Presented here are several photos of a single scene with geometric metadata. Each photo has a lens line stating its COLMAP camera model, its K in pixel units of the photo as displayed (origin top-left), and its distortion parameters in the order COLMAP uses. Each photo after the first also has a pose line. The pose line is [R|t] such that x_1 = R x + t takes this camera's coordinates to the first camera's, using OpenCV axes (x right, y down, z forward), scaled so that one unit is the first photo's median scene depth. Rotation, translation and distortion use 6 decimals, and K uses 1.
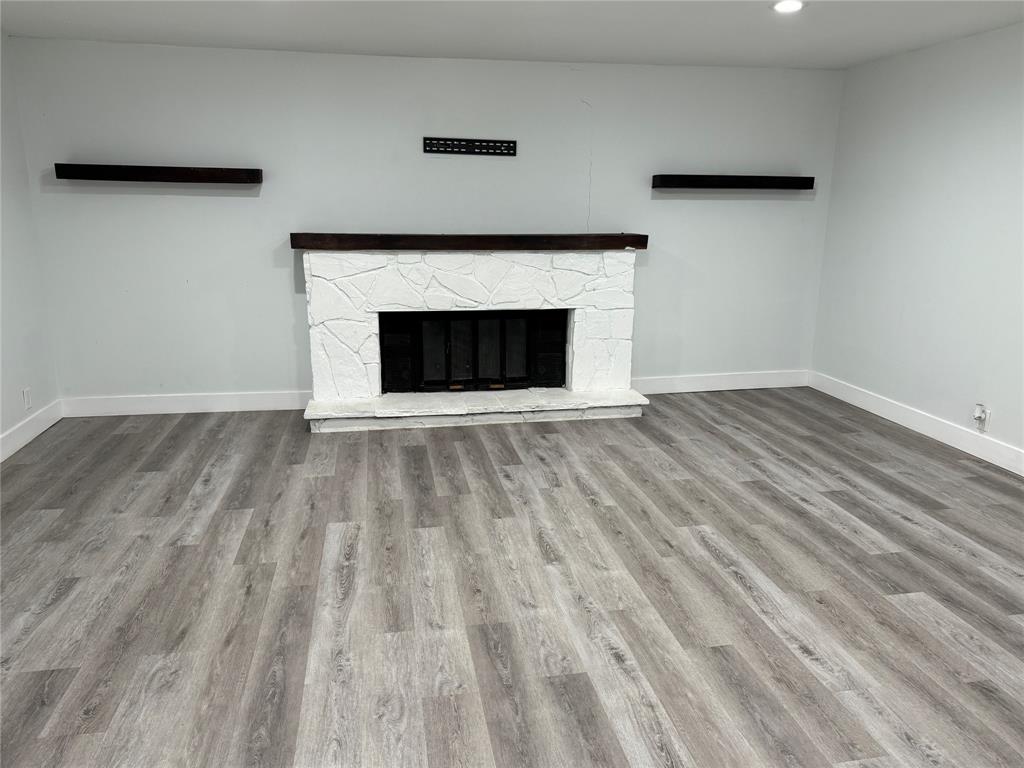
lens RADIAL K [[736.0, 0, 515.0], [0, 736.0, 384.5], [0, 0, 1]] dist [0.136571, -0.234663]
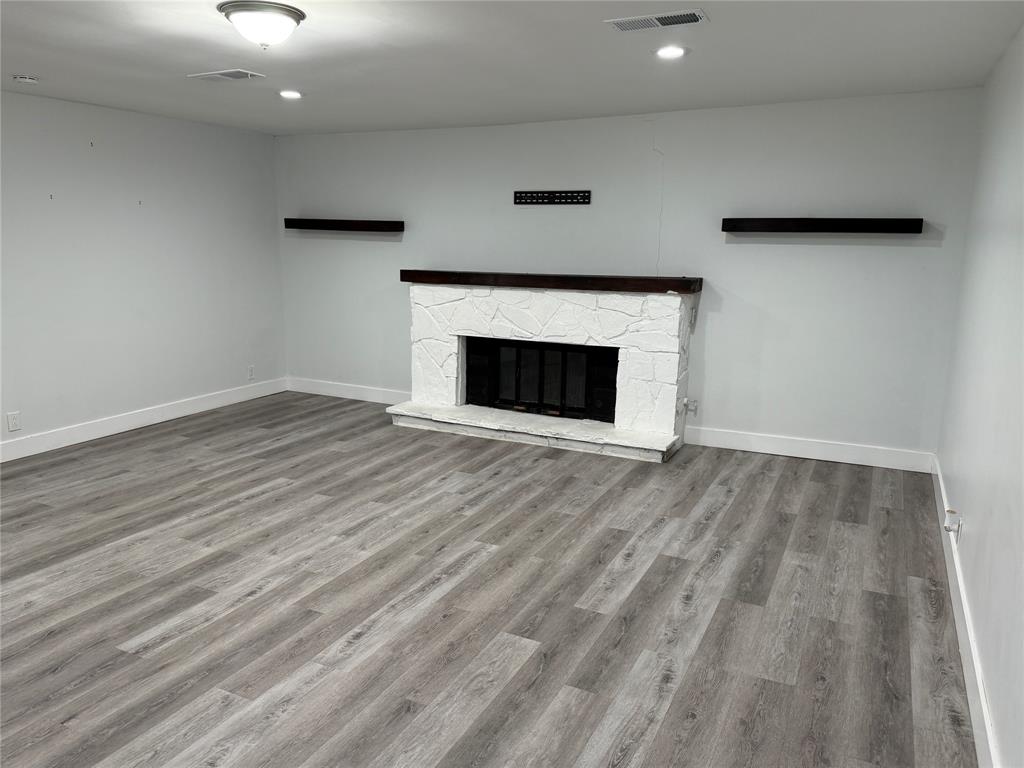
lens RADIAL K [[736.0, 0, 515.0], [0, 736.0, 384.5], [0, 0, 1]] dist [0.136571, -0.234663]
pose [[0.794529, 0.116747, -0.595898, 0.636529], [-0.147392, 0.989074, -0.002746, -0.030277], [0.589067, 0.090013, 0.803055, 0.097748]]
